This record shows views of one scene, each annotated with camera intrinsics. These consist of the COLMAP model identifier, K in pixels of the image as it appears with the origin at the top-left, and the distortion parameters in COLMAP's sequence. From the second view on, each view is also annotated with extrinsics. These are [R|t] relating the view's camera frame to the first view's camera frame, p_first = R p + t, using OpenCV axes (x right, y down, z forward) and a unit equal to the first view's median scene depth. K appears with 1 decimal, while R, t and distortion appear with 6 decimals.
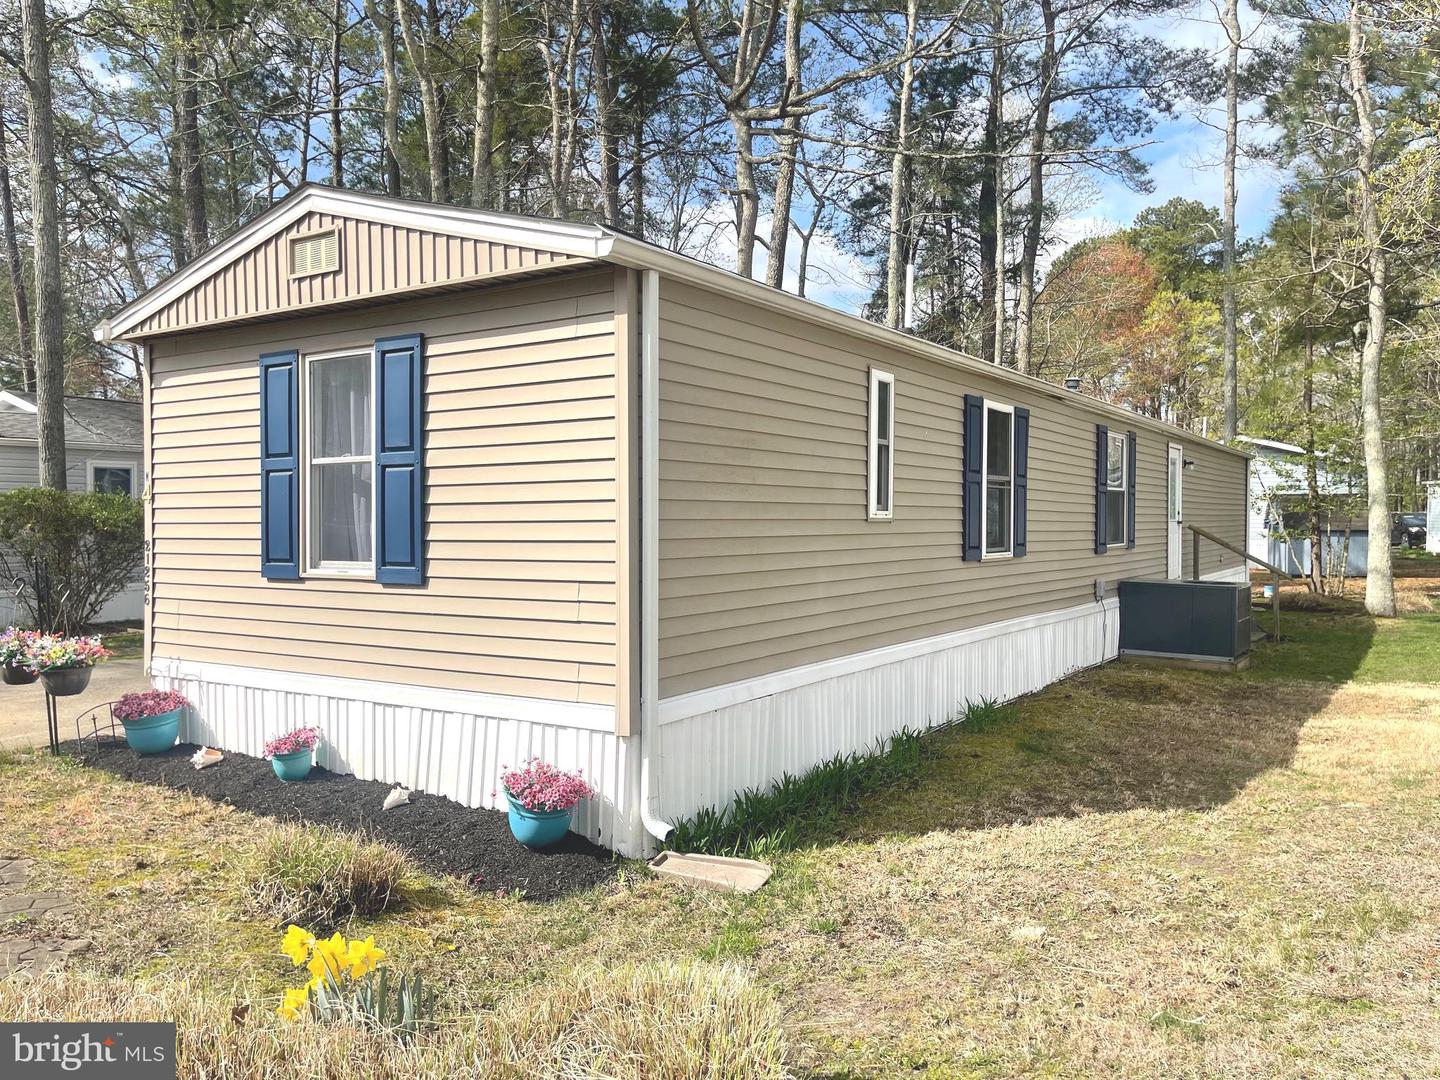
lens RADIAL K [[1118.8, 0, 720.0], [0, 1118.8, 540.0], [0, 0, 1]] dist [0.005429, -0.007230]
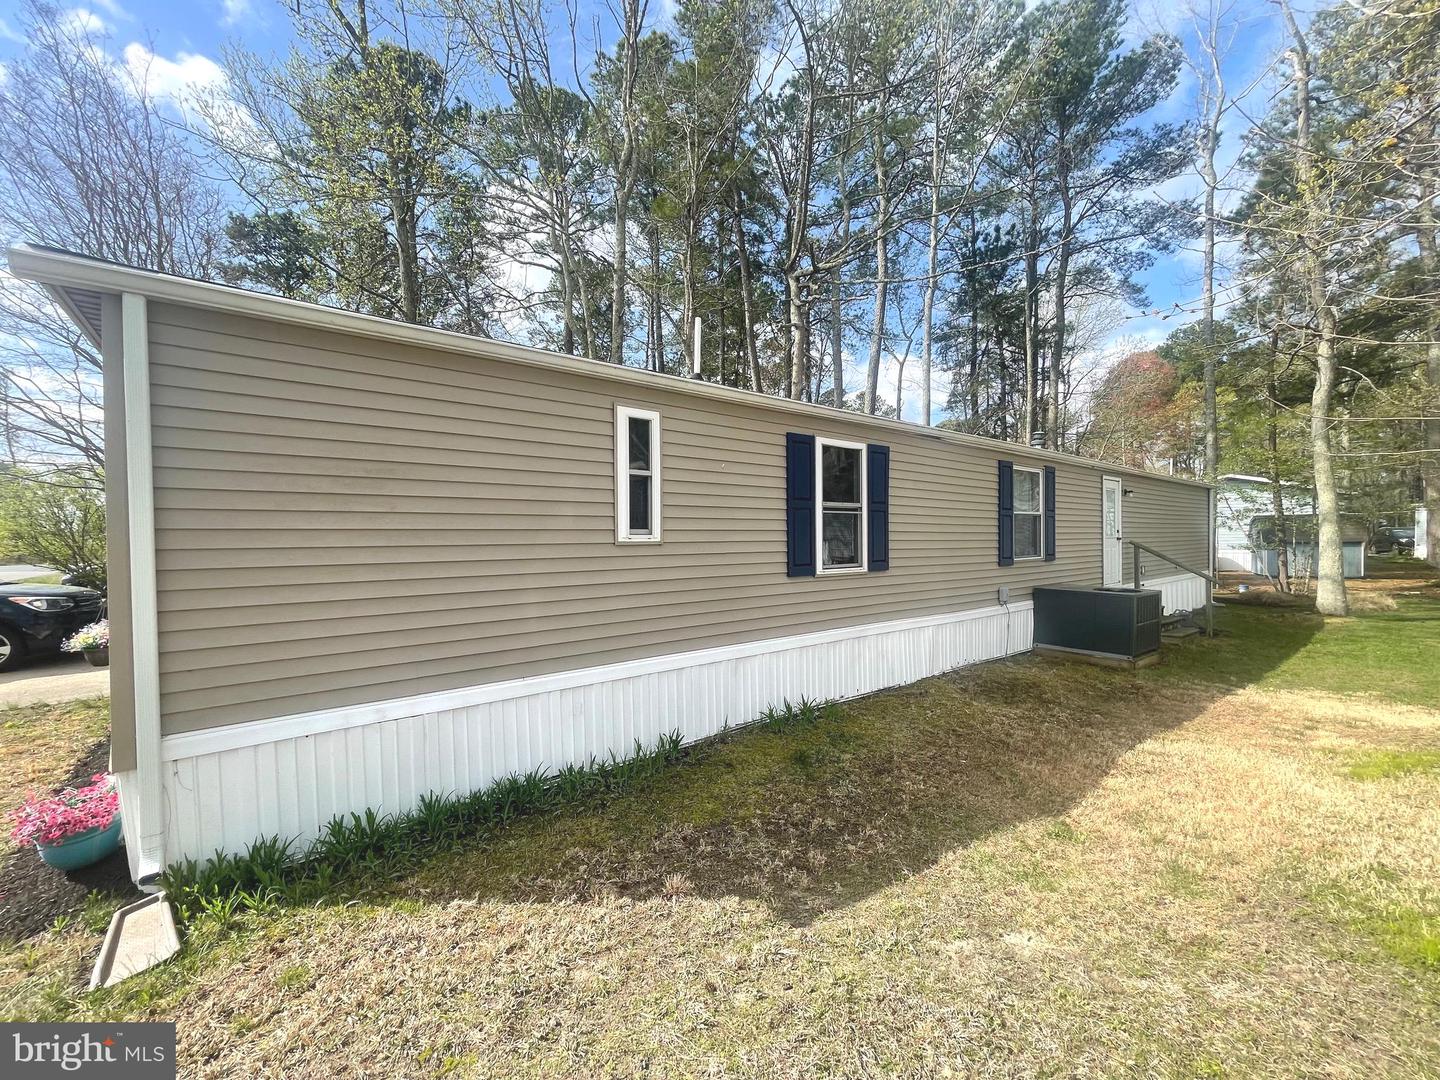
lens RADIAL K [[594.9, 0, 720.0], [0, 594.9, 540.0], [0, 0, 1]] dist [-0.002149, 0.000003]
pose [[0.949989, -0.009833, -0.312128, 0.248724], [0.004842, 0.999848, -0.016758, -0.006590], [0.312245, 0.014409, 0.949892, 0.287435]]
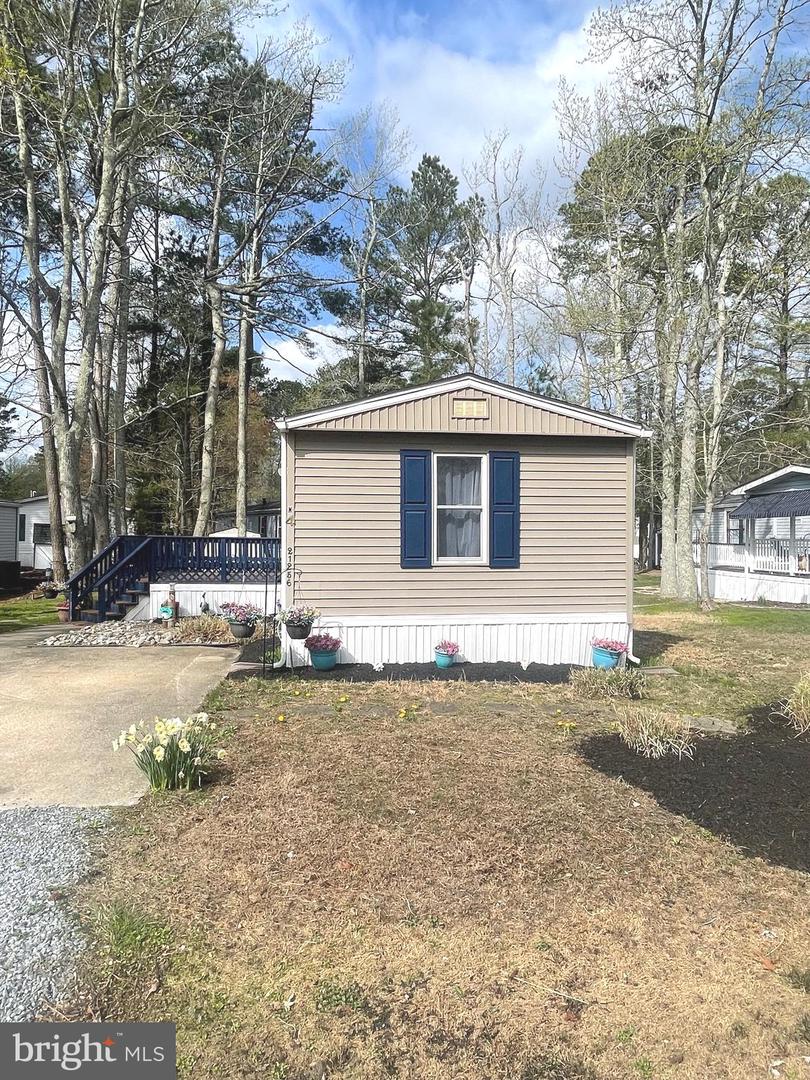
lens RADIAL K [[732.3, 0, 405.0], [0, 732.3, 540.0], [0, 0, 1]] dist [-0.002244, -0.000017]
pose [[0.762516, 0.005701, 0.646944, -0.677861], [0.007027, 0.999829, -0.017094, 0.005395], [-0.646931, 0.017580, 0.762346, 0.027511]]
